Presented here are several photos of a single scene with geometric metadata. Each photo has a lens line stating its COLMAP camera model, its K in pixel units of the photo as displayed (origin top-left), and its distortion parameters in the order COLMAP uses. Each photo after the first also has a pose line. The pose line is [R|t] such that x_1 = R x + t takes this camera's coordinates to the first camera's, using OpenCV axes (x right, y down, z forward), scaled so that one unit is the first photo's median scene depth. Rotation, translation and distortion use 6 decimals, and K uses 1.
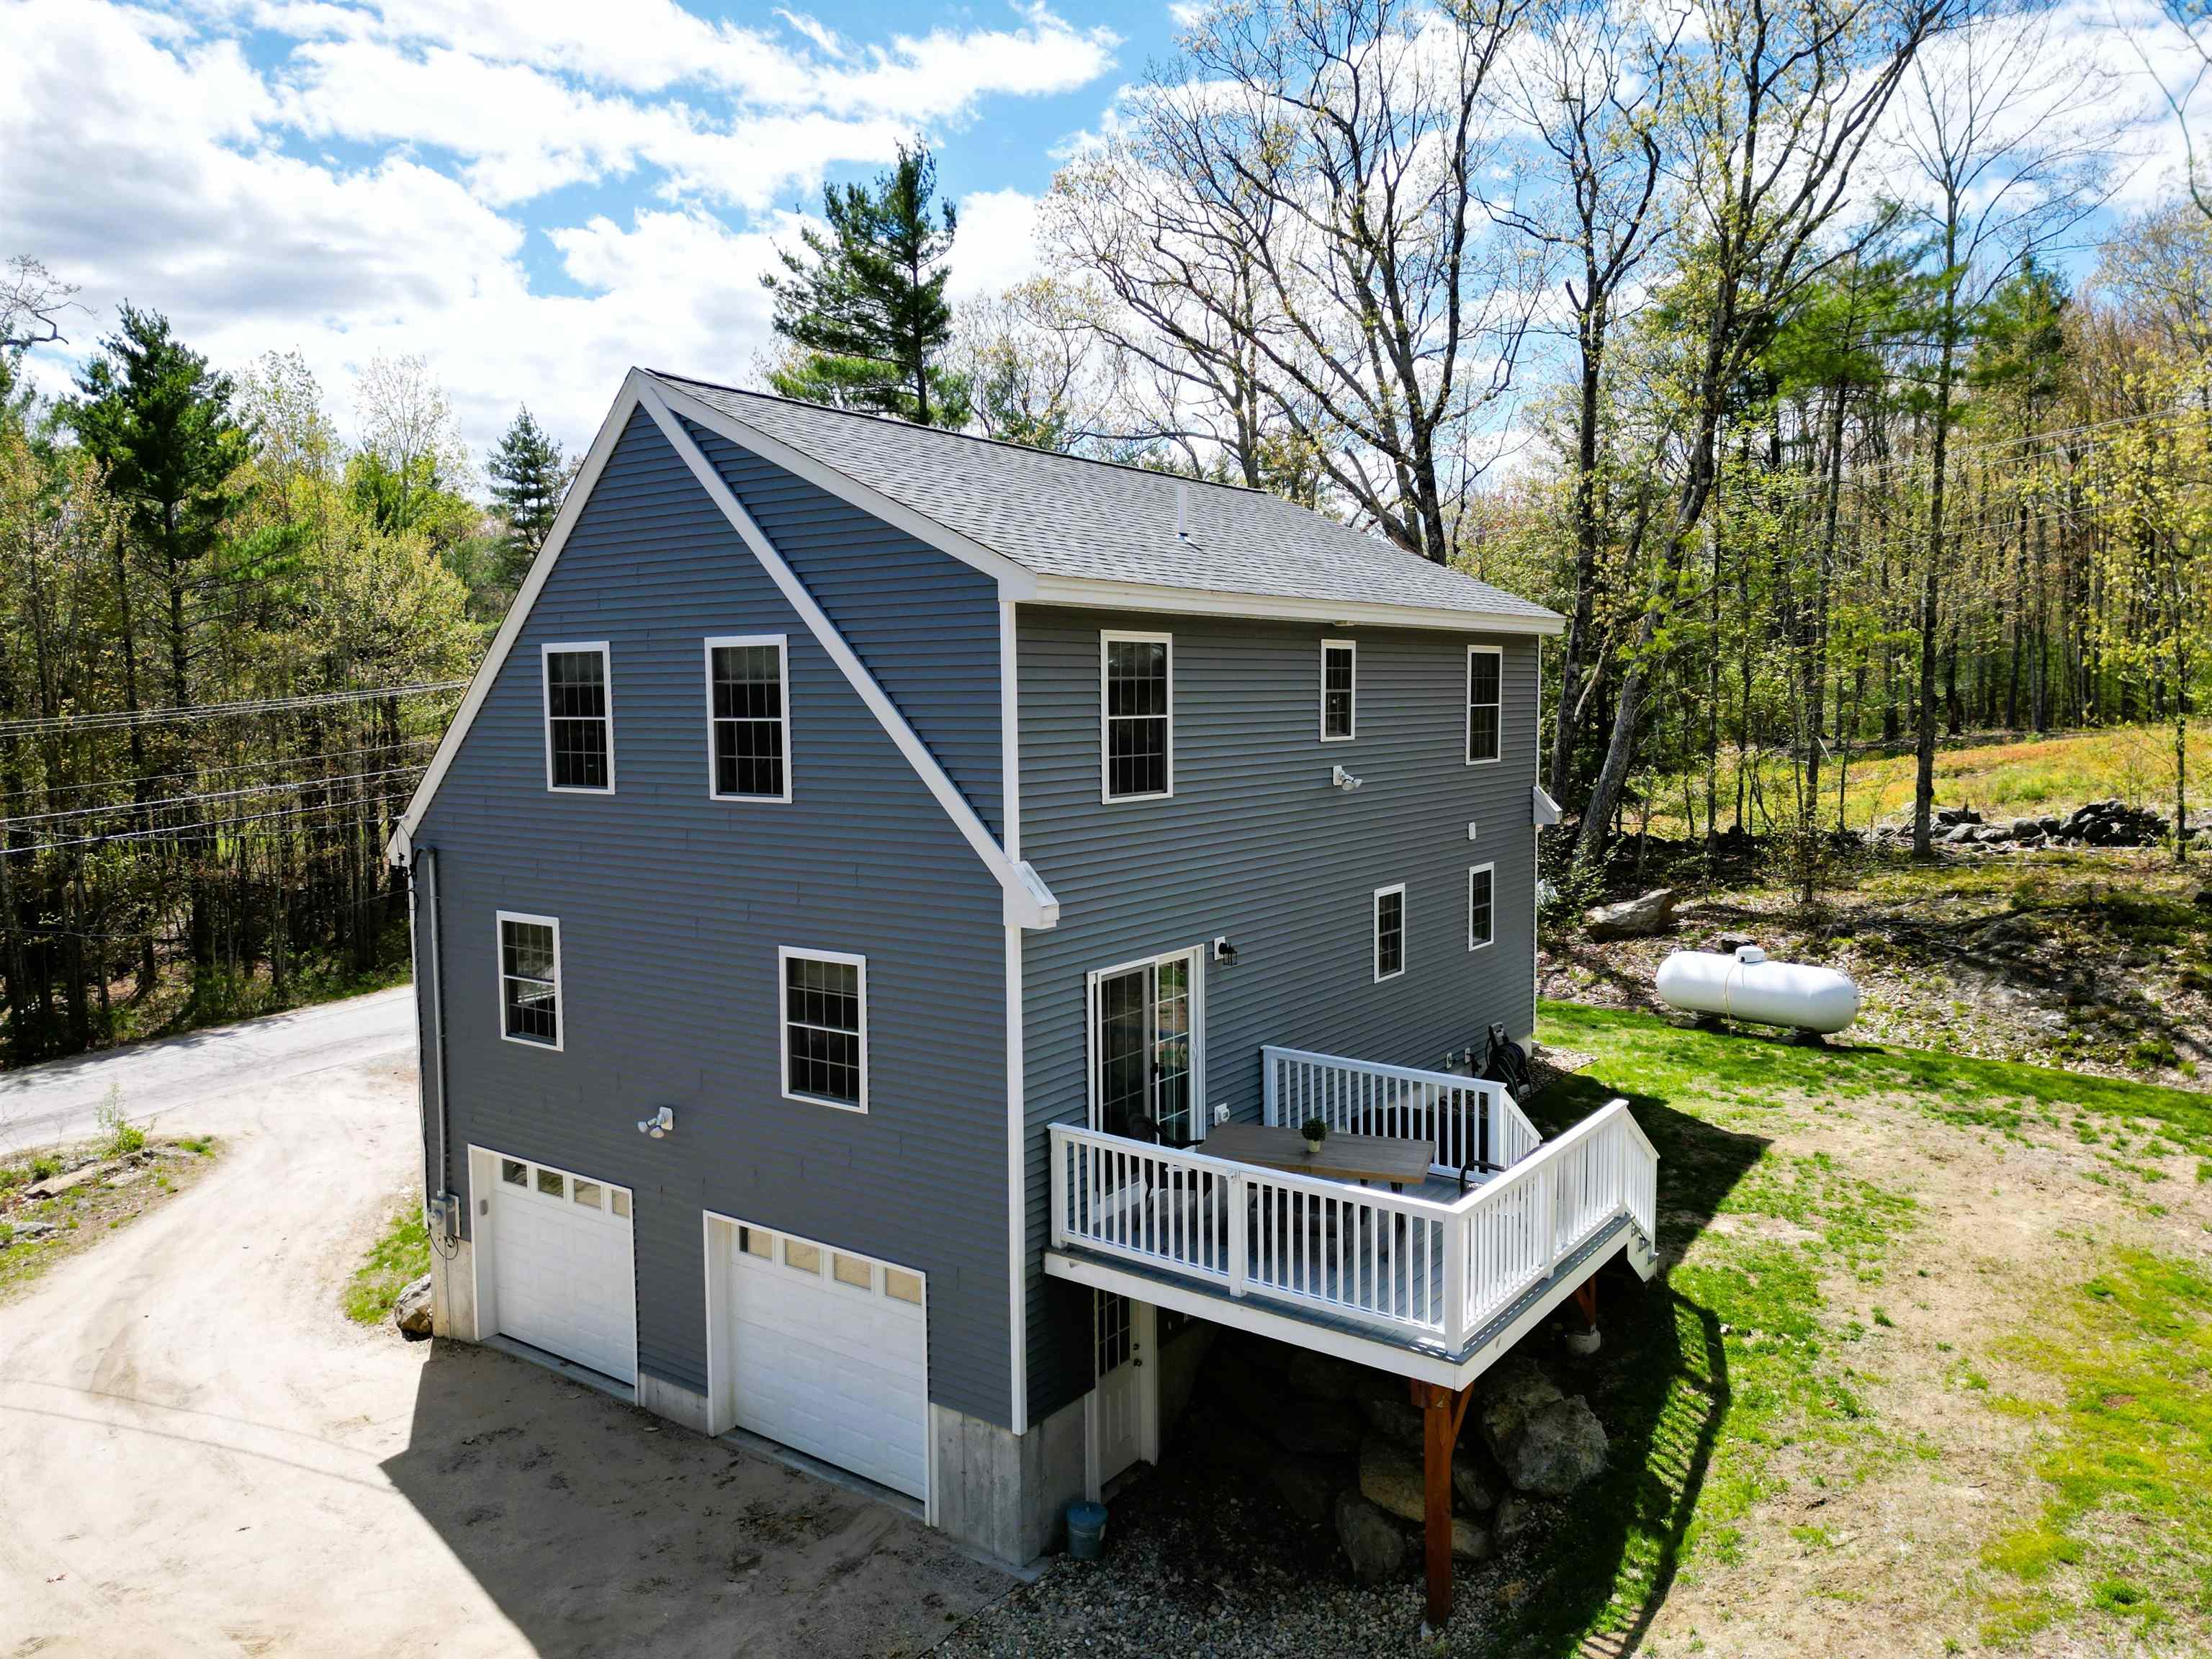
lens RADIAL K [[1535.1, 0, 1106.0], [0, 1535.1, 829.5], [0, 0, 1]] dist [0.094516, -0.090548]
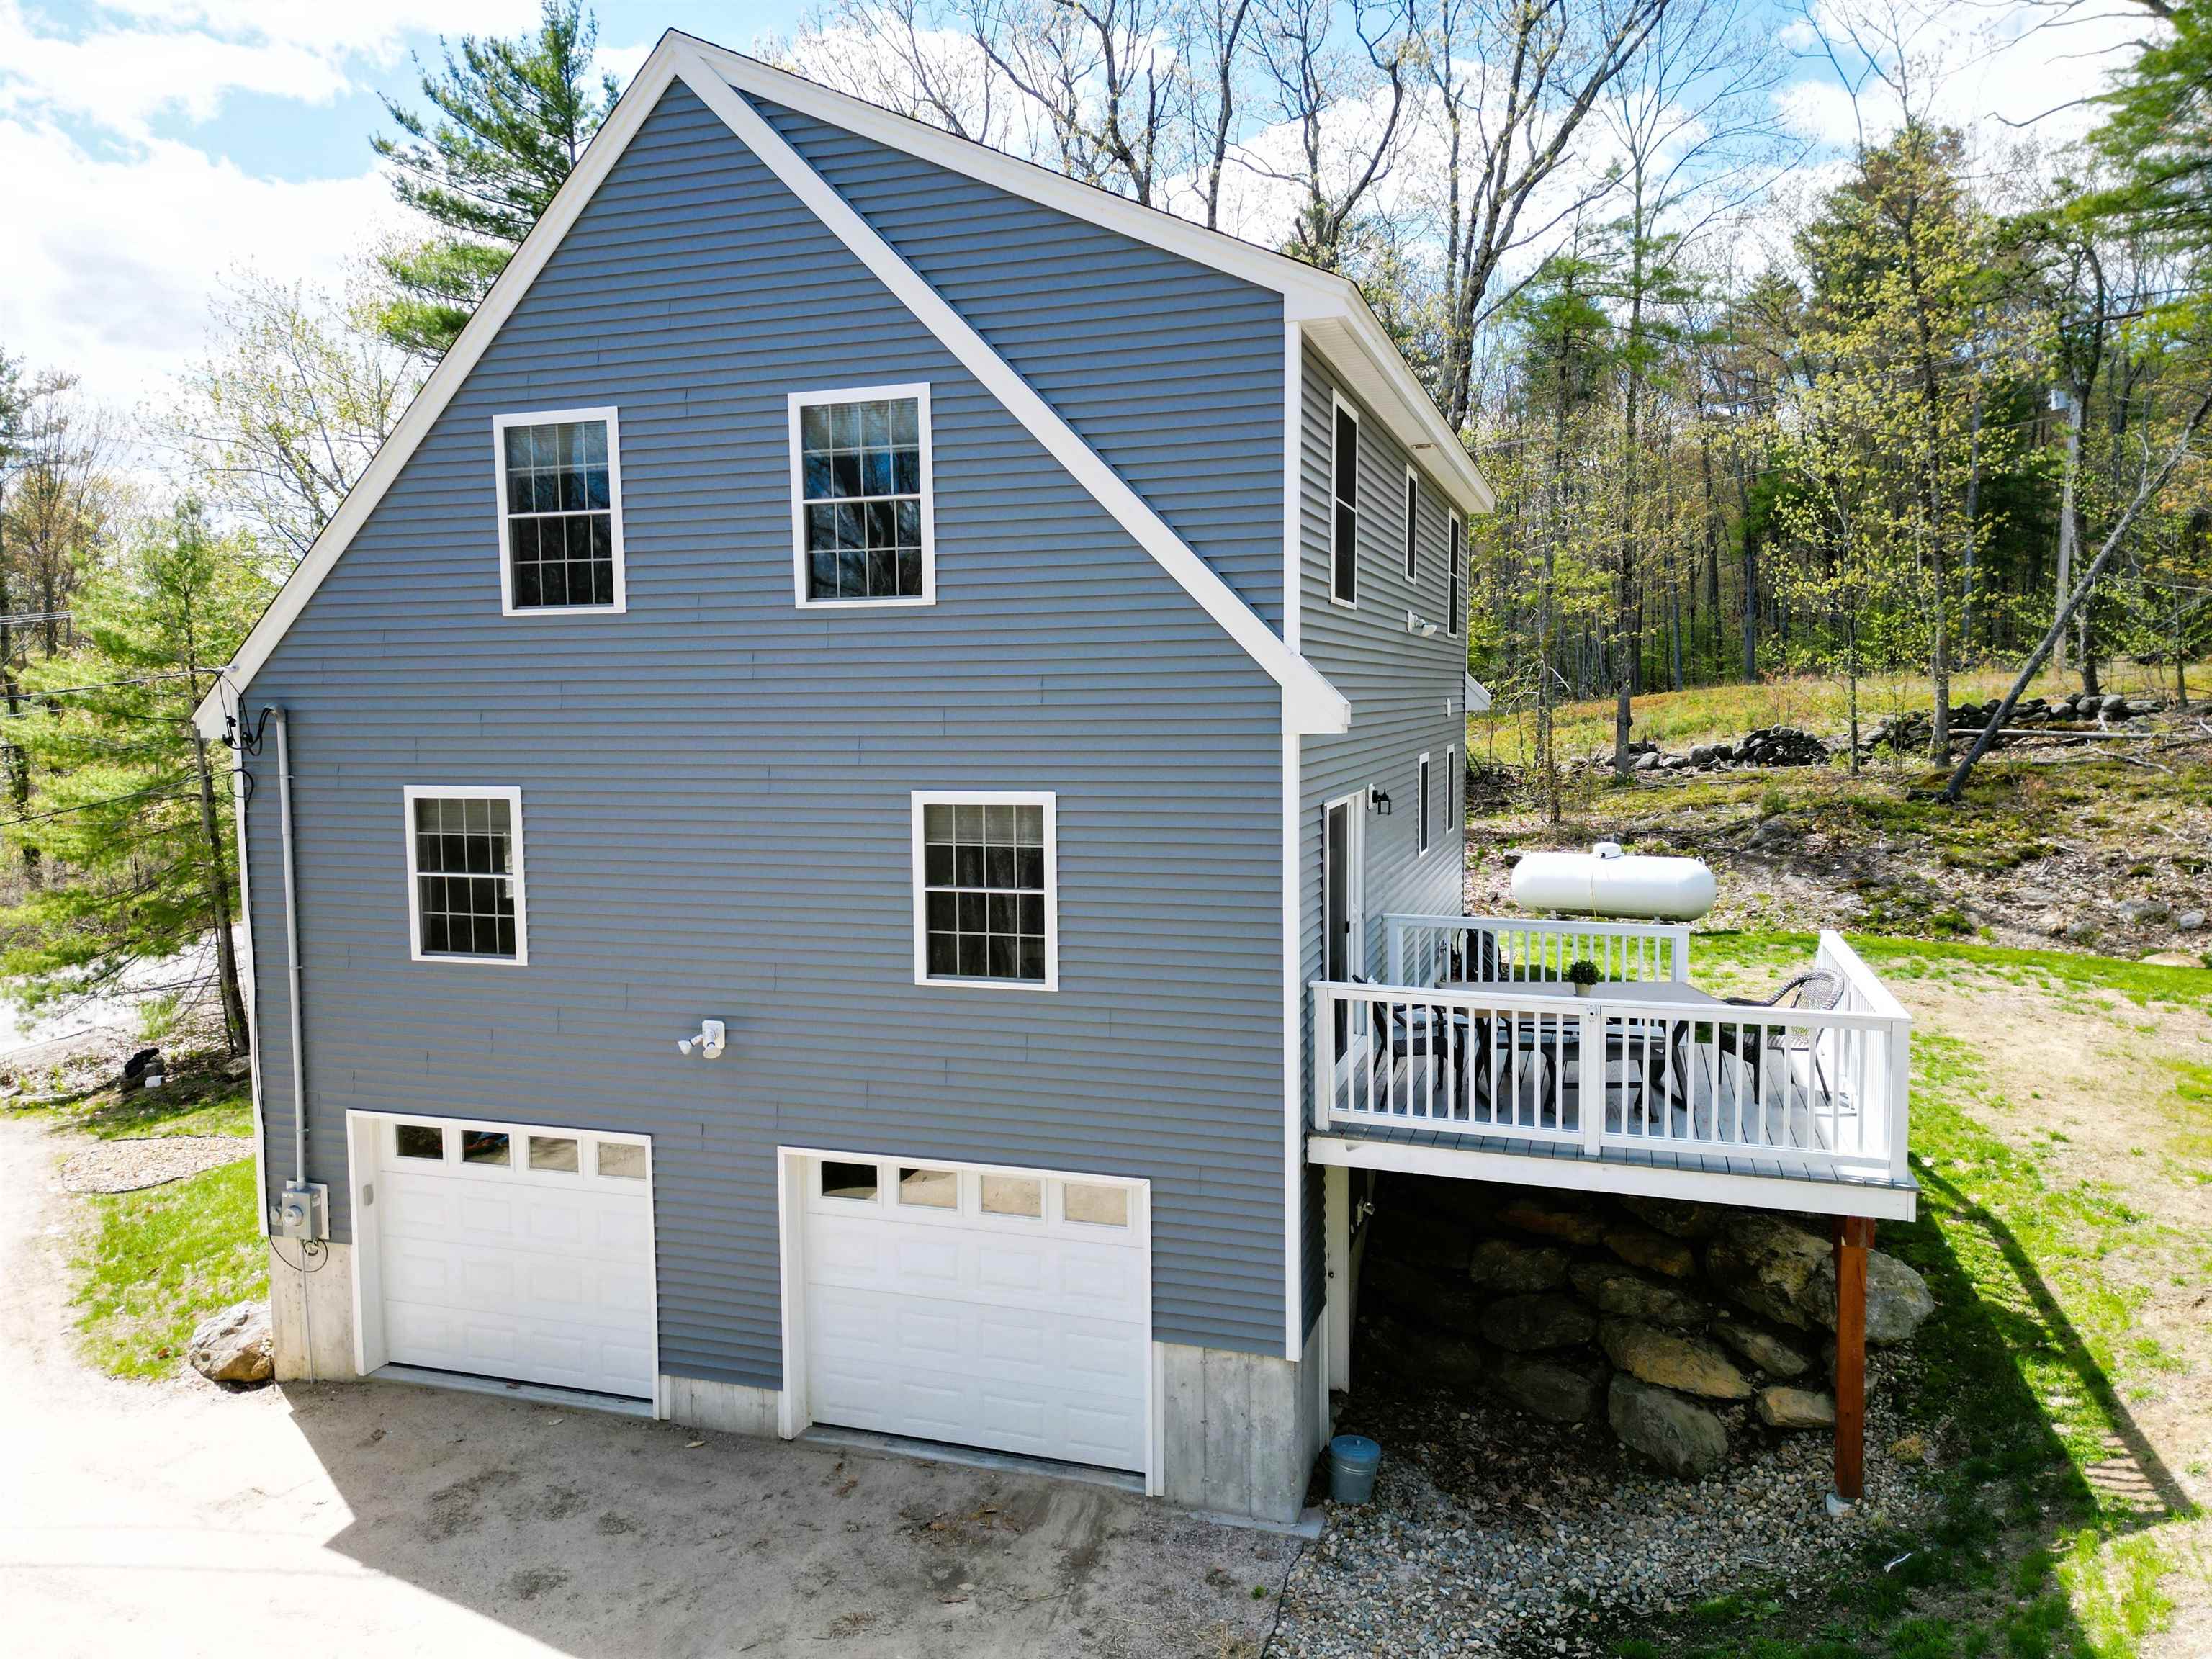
lens RADIAL K [[1535.1, 0, 1106.0], [0, 1535.1, 829.5], [0, 0, 1]] dist [0.094516, -0.090548]
pose [[0.951758, -0.027058, 0.305654, -0.347065], [0.028438, 0.999596, -0.000060, 0.095098], [-0.305528, 0.008749, 0.952143, 0.222362]]
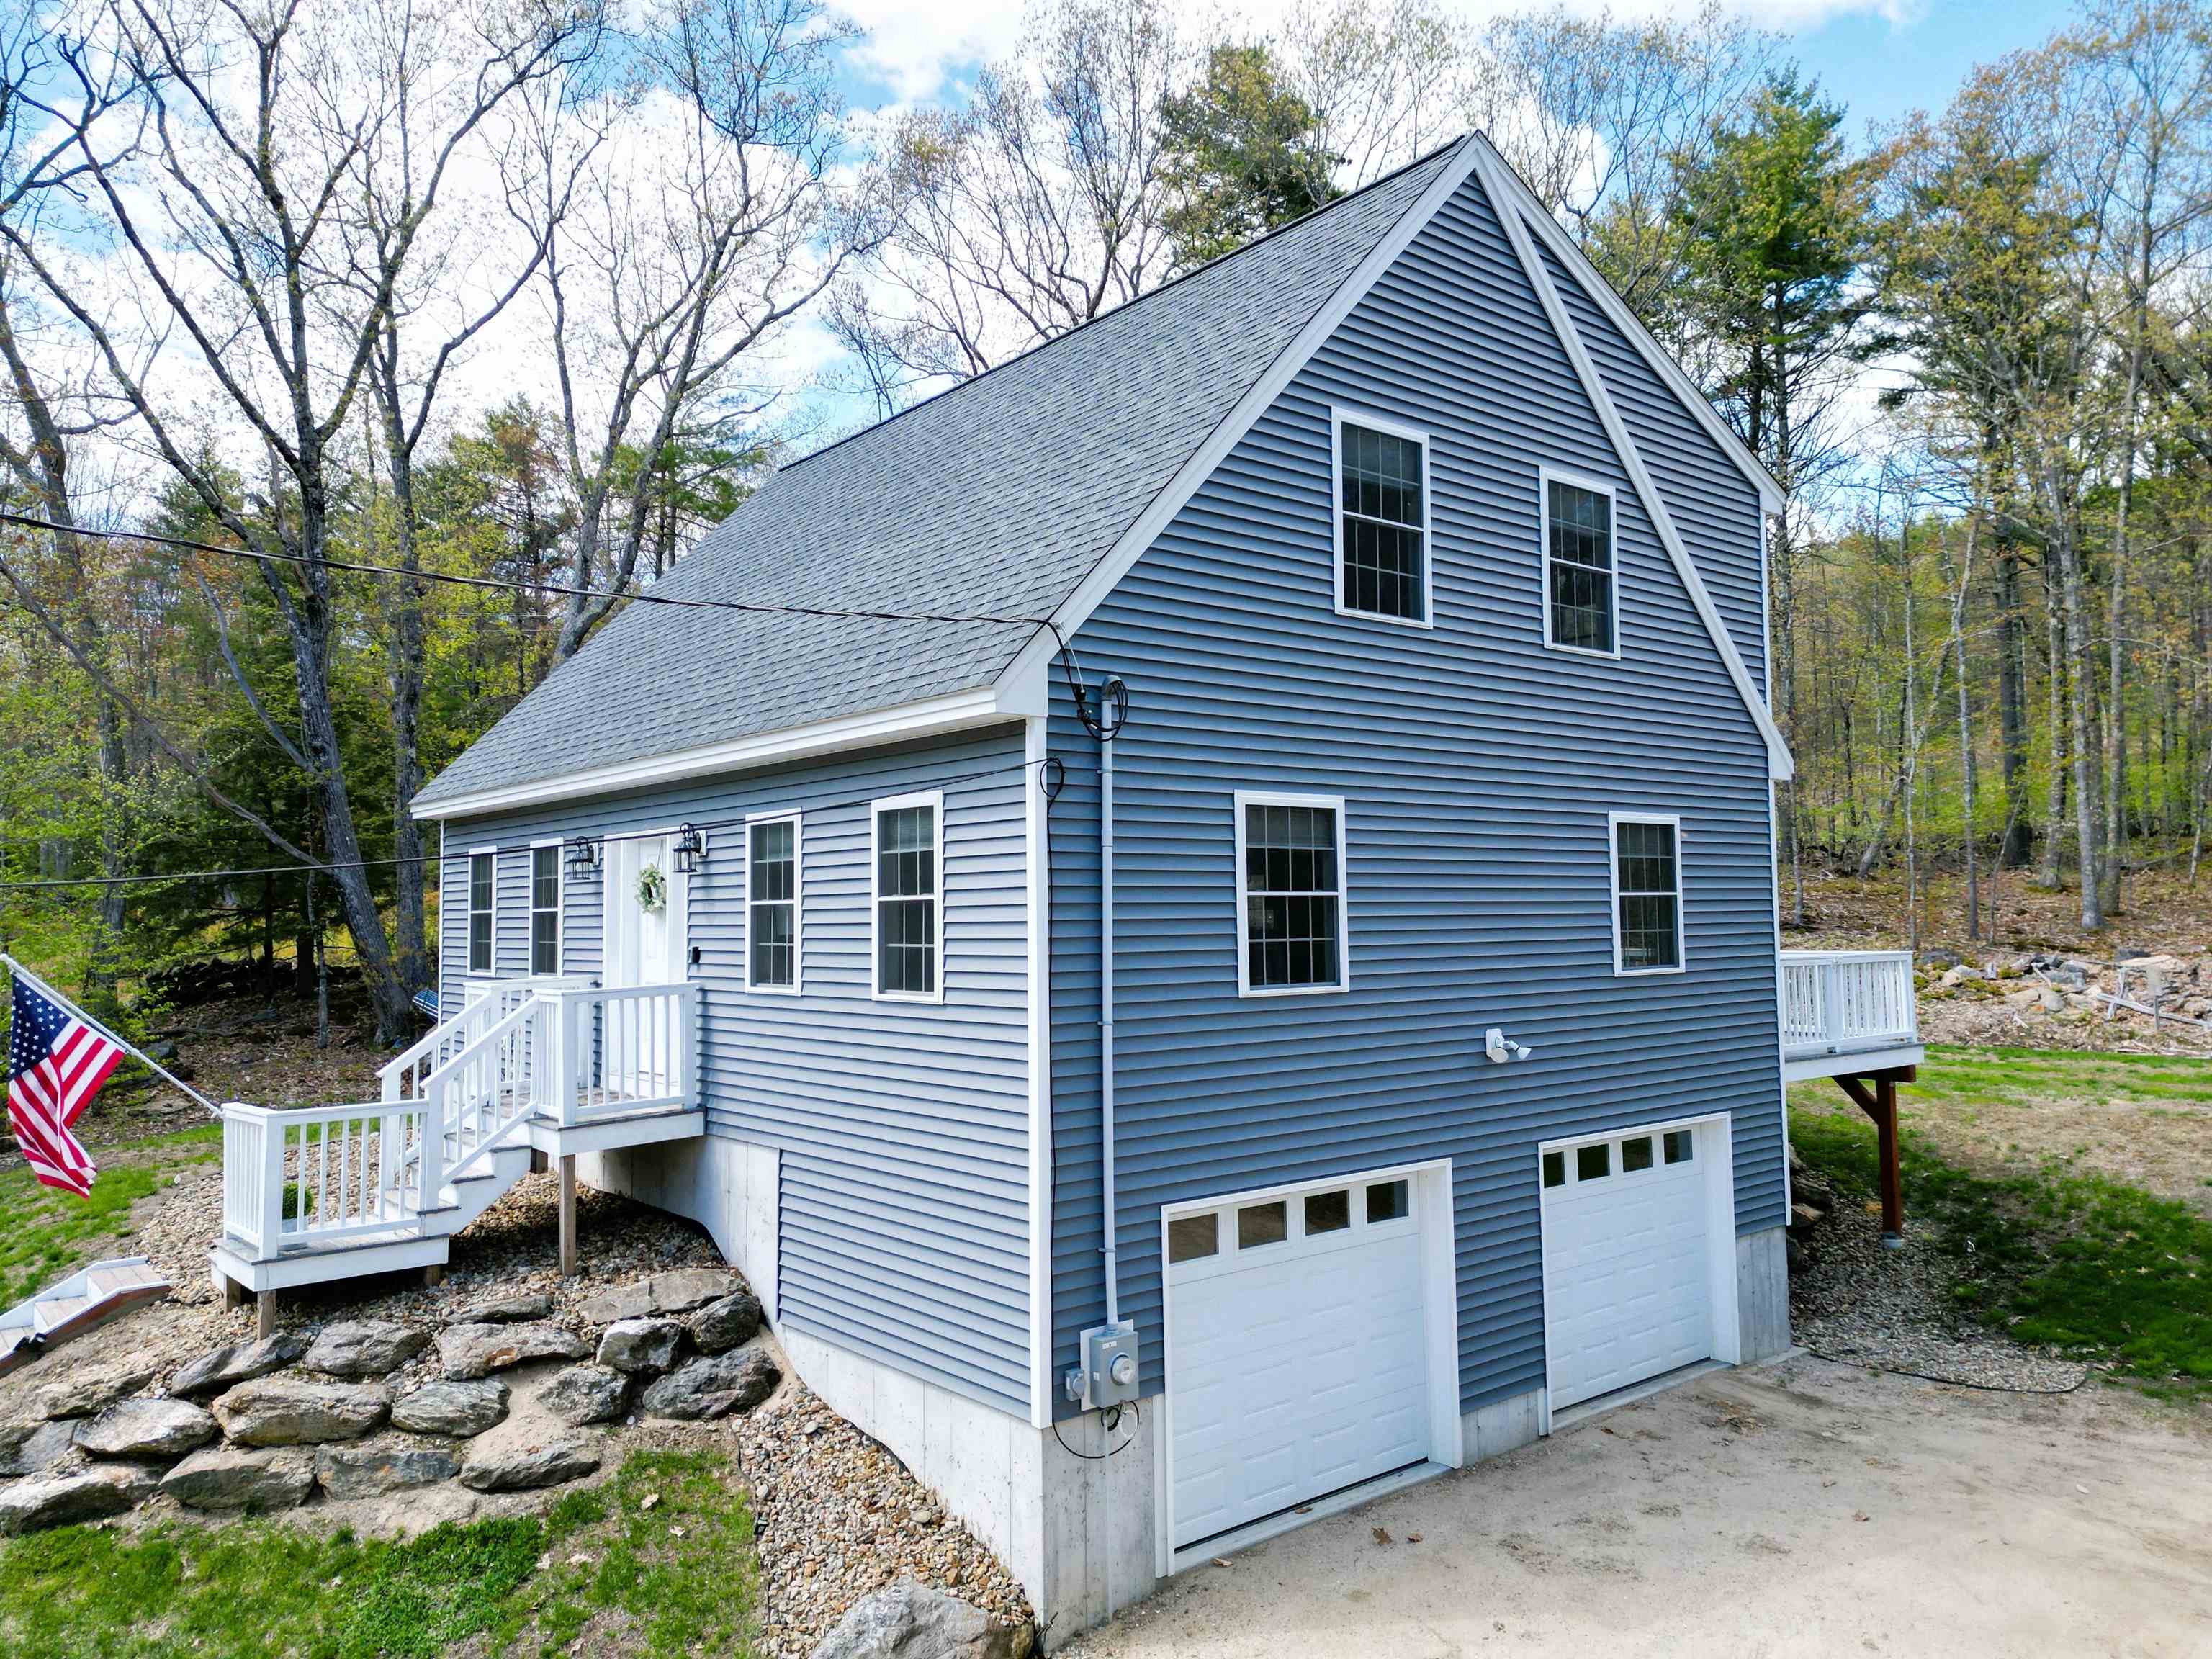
lens RADIAL K [[1535.1, 0, 1106.0], [0, 1535.1, 829.5], [0, 0, 1]] dist [0.094516, -0.090548]
pose [[0.245774, 0.060203, 0.967456, -1.157978], [0.095119, 0.991755, -0.085879, 0.134374], [-0.964649, 0.113130, 0.238021, 1.042720]]
